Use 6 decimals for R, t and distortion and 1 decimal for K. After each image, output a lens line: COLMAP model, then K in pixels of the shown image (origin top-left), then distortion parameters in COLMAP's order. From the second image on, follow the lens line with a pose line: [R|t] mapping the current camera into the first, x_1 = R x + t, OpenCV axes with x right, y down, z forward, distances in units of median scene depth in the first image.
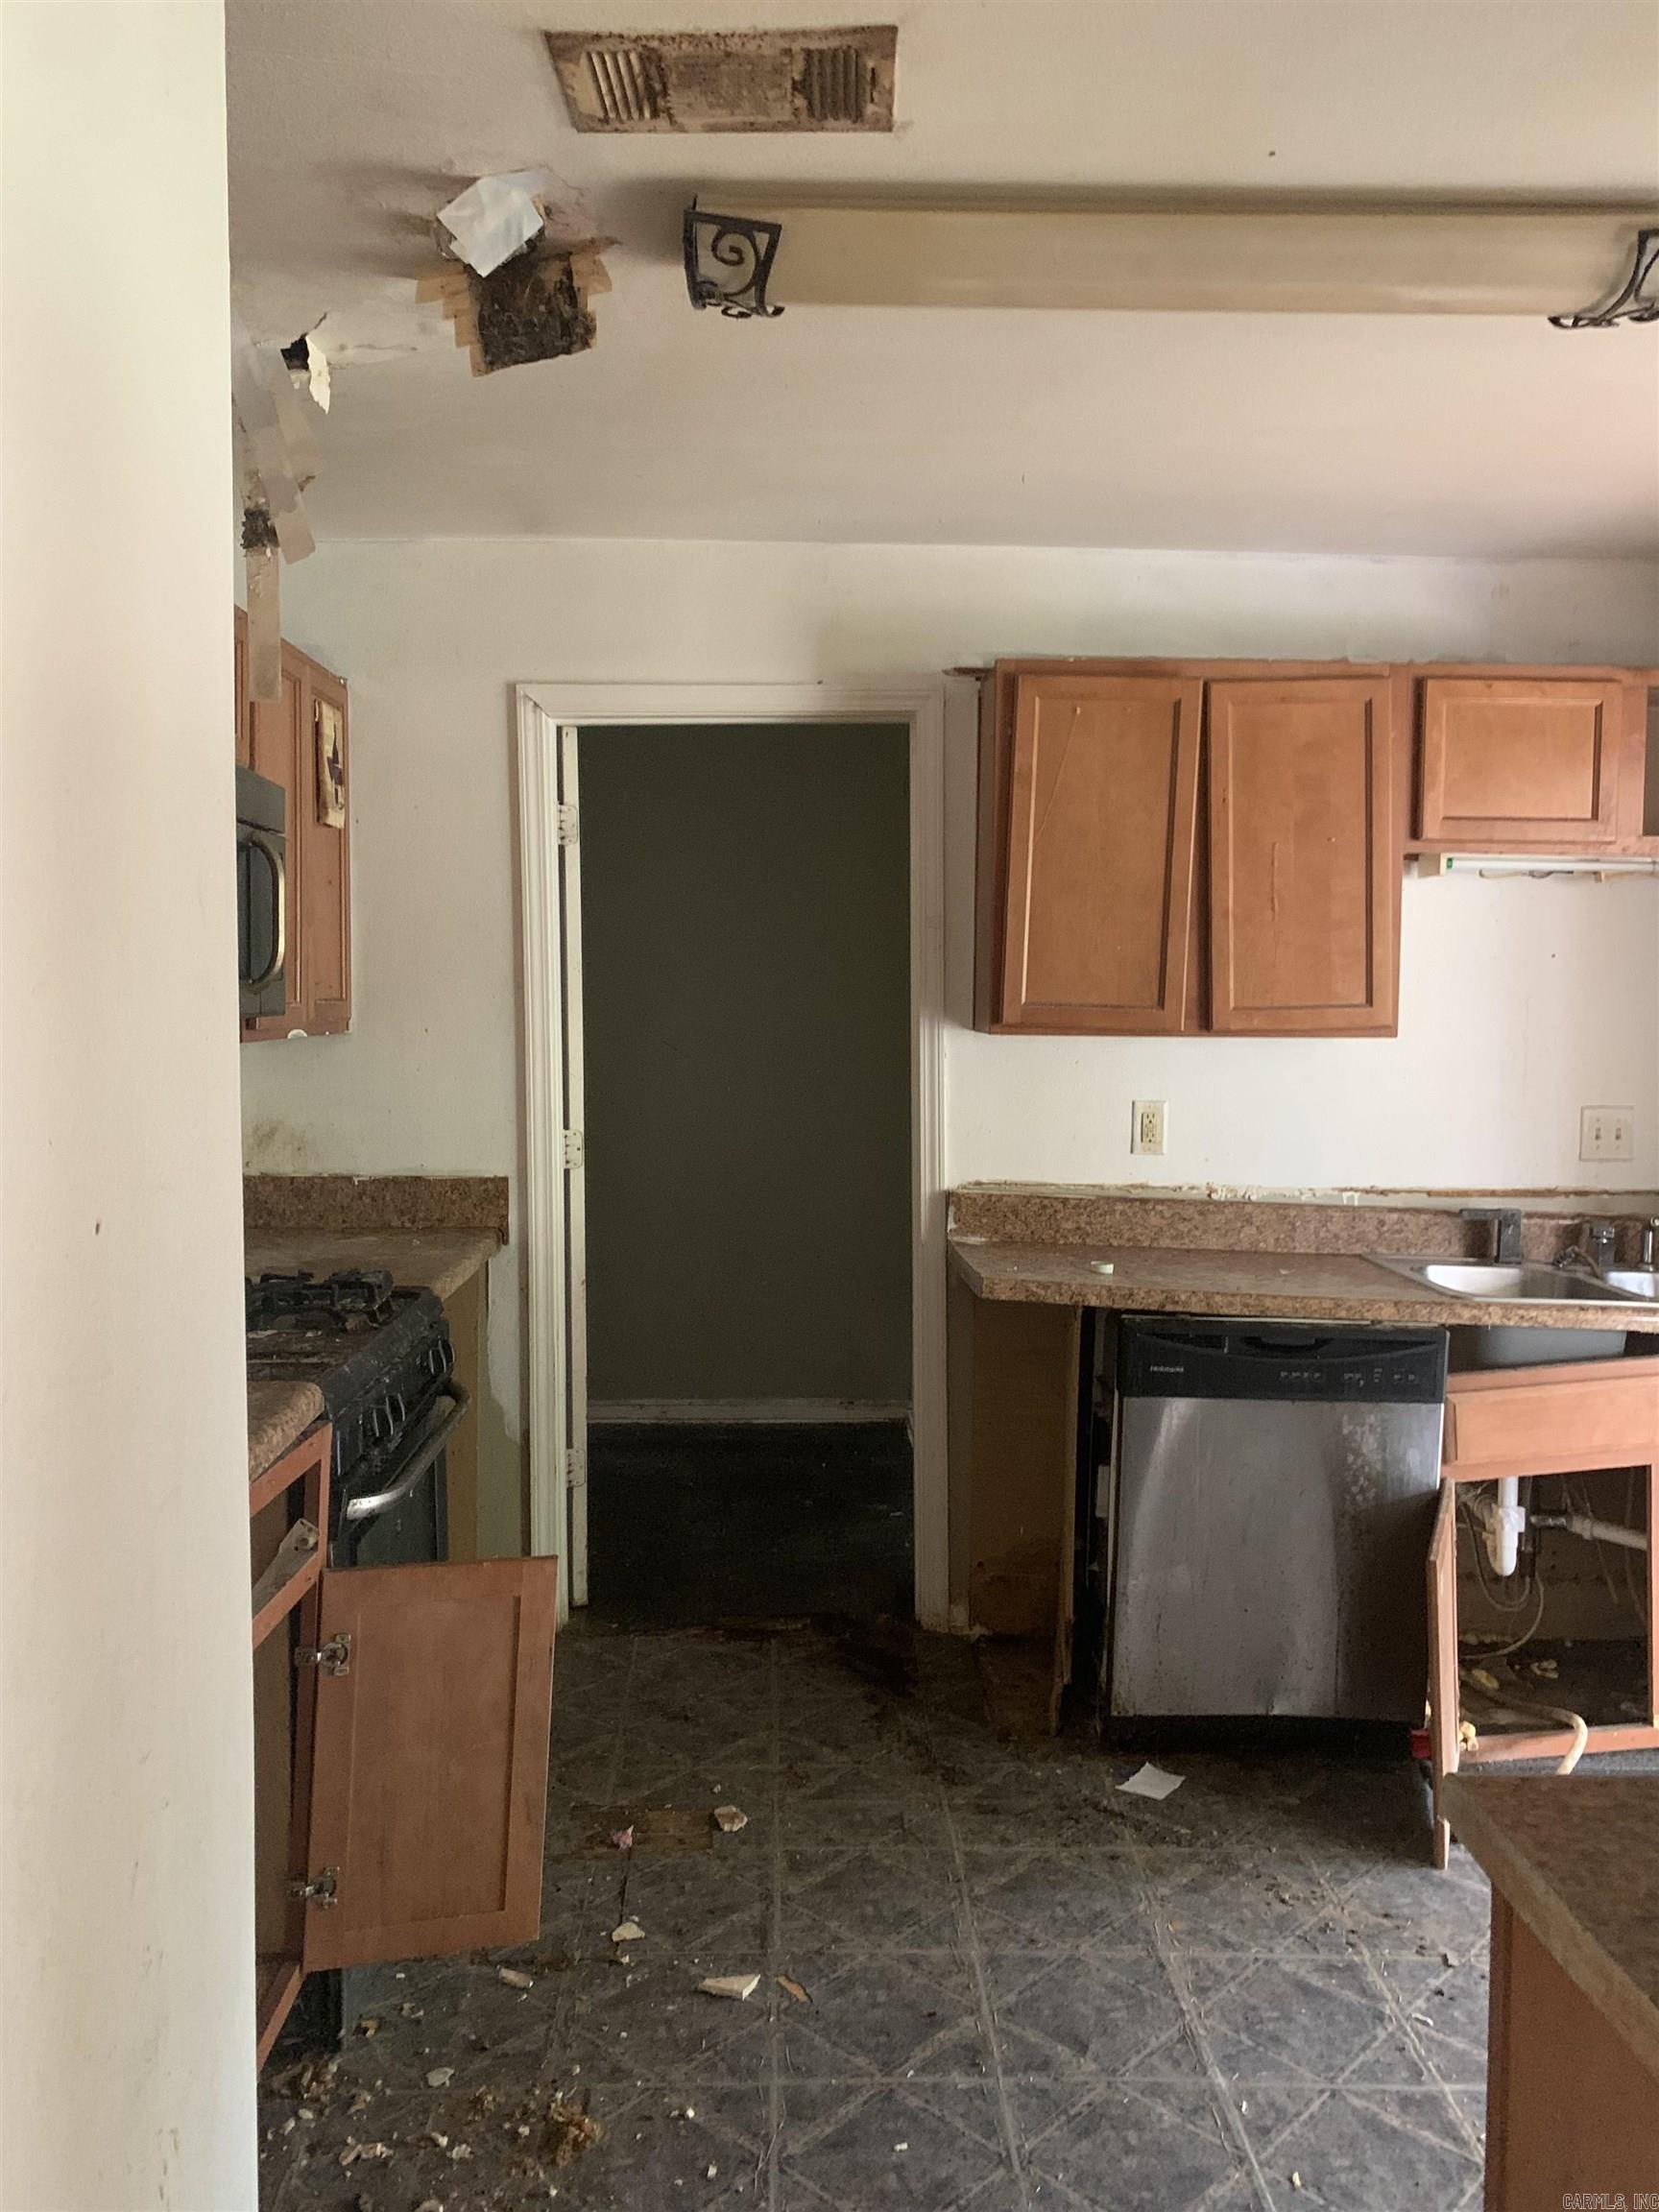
lens RADIAL K [[1677.4, 0, 788.2], [0, 1677.4, 1104.2], [0, 0, 1]] dist [-0.003905, -0.001360]
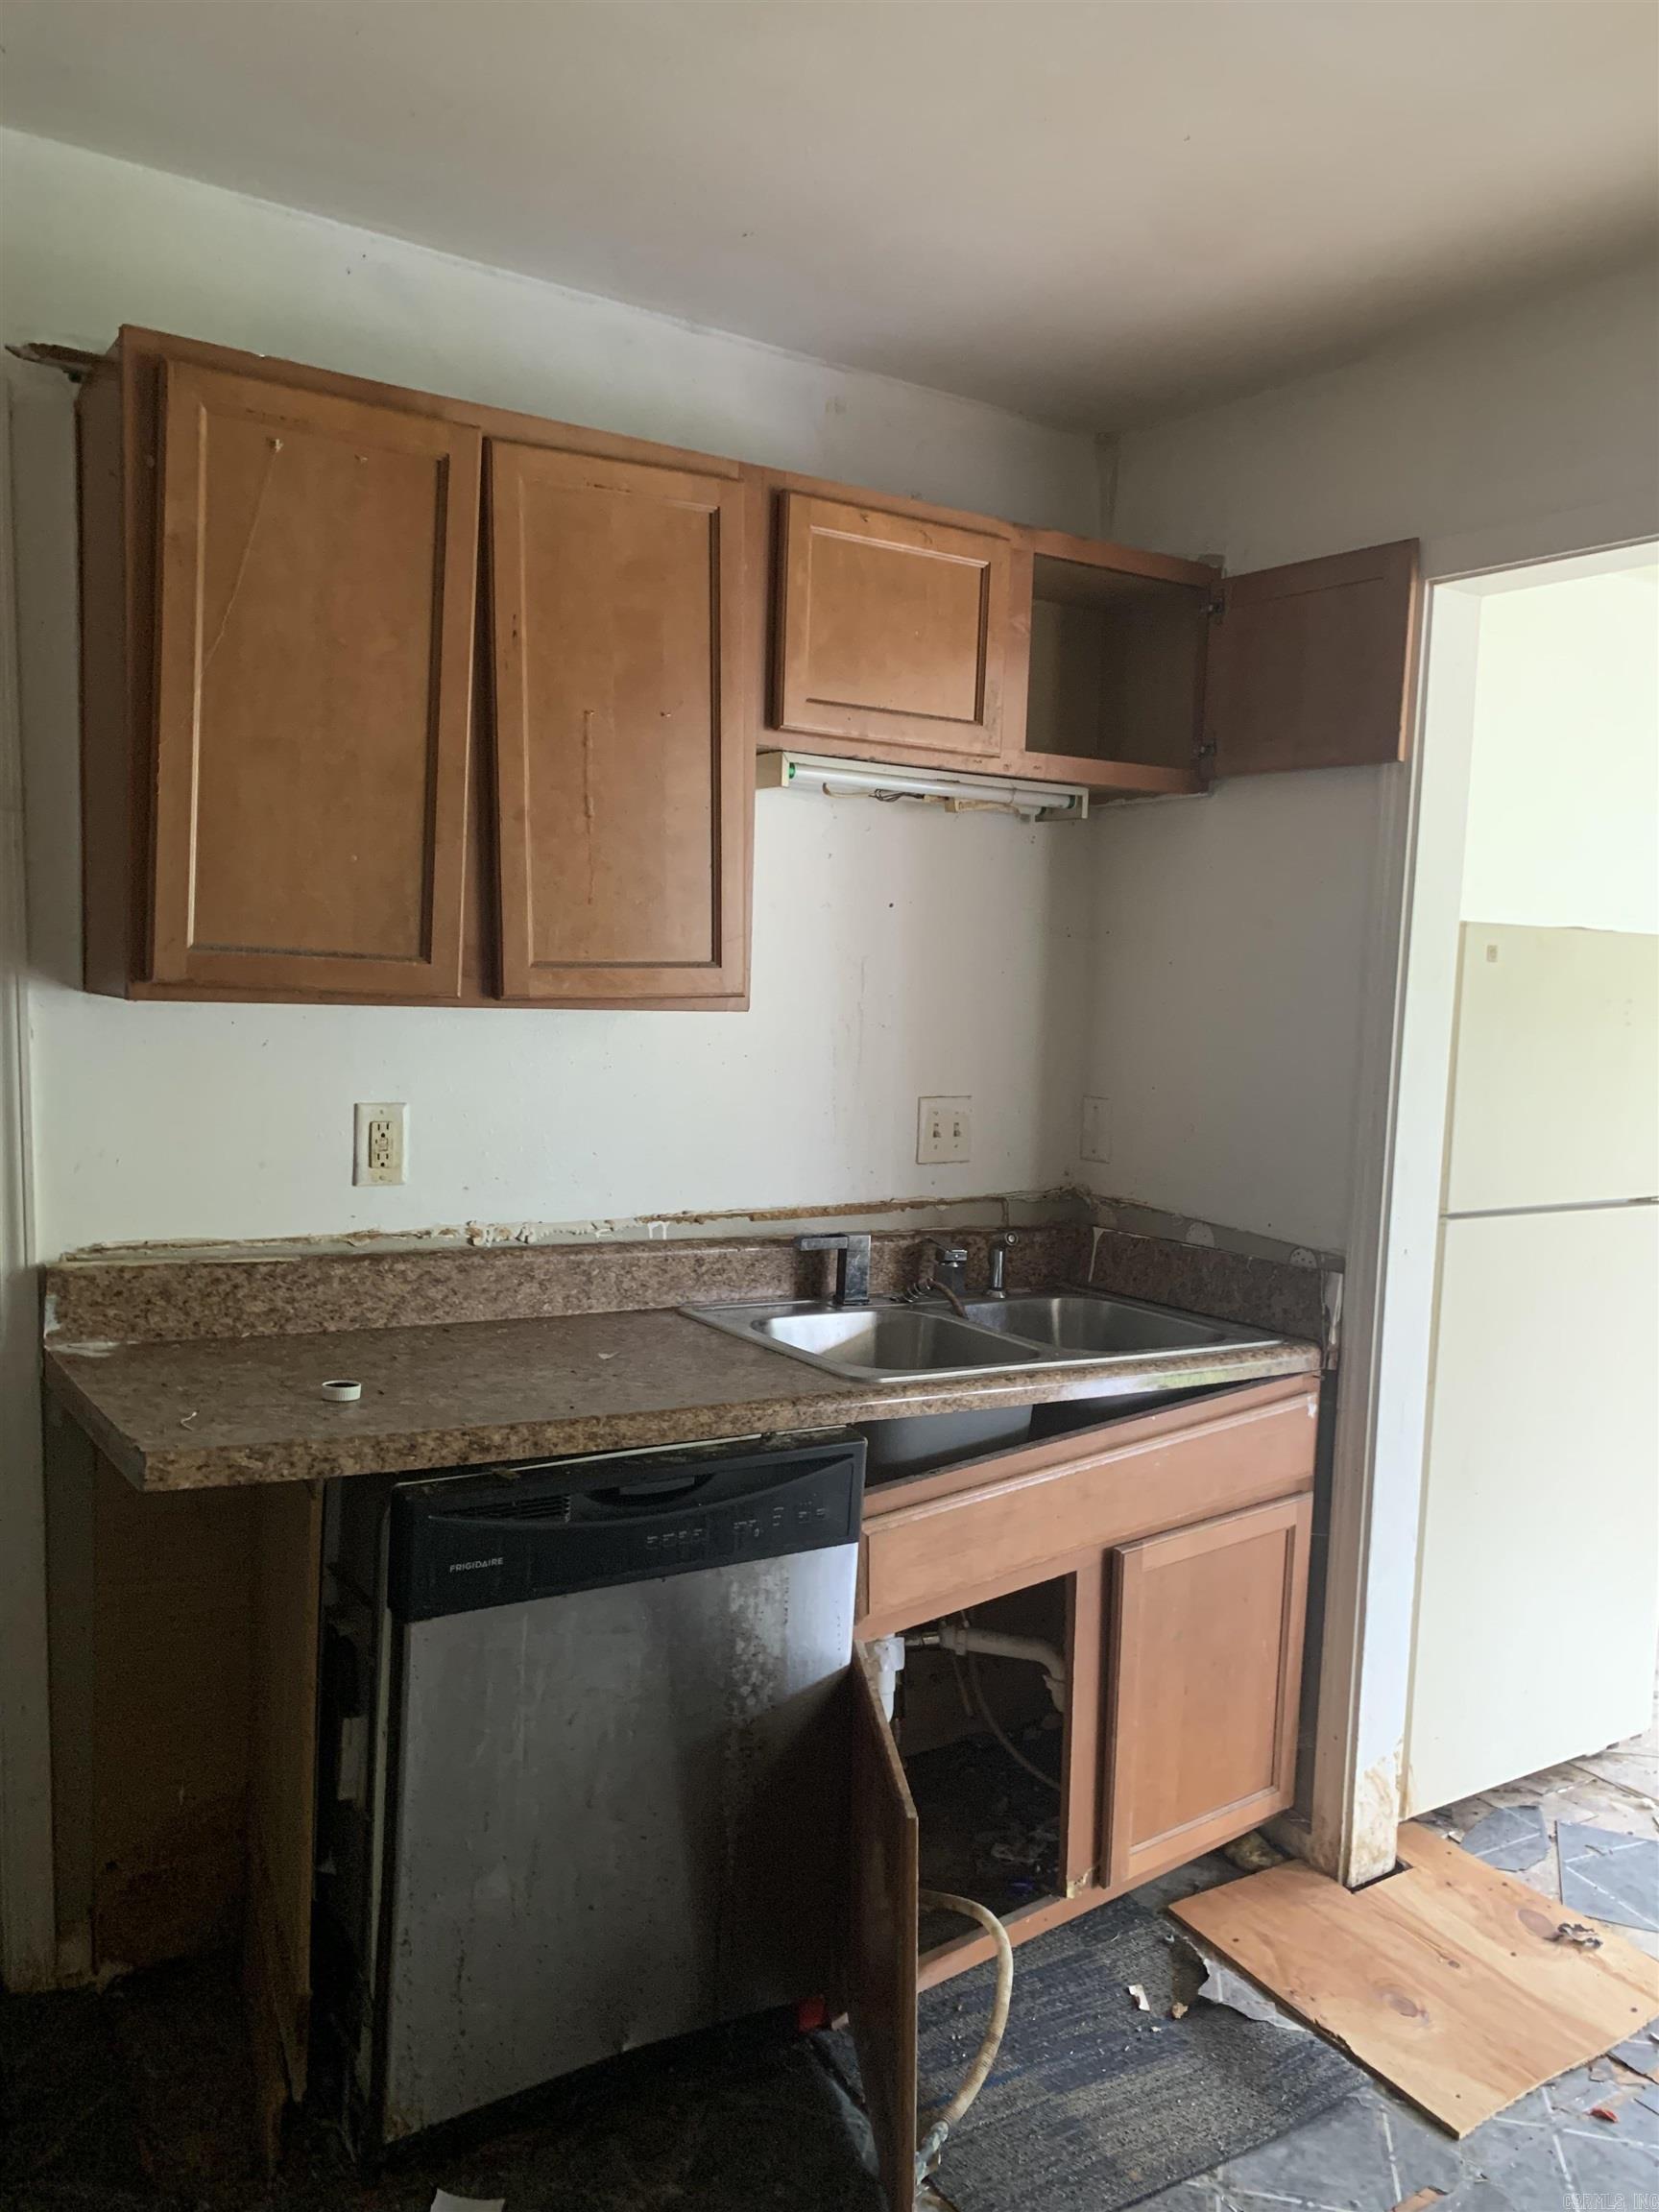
lens RADIAL K [[1666.0, 0, 829.5], [0, 1666.0, 1106.0], [0, 0, 1]] dist [0.092088, -0.147081]
pose [[0.839563, -0.026665, 0.542608, 0.009450], [0.012270, 0.999471, 0.030132, -0.019909], [-0.543124, -0.018640, 0.839446, 0.389398]]
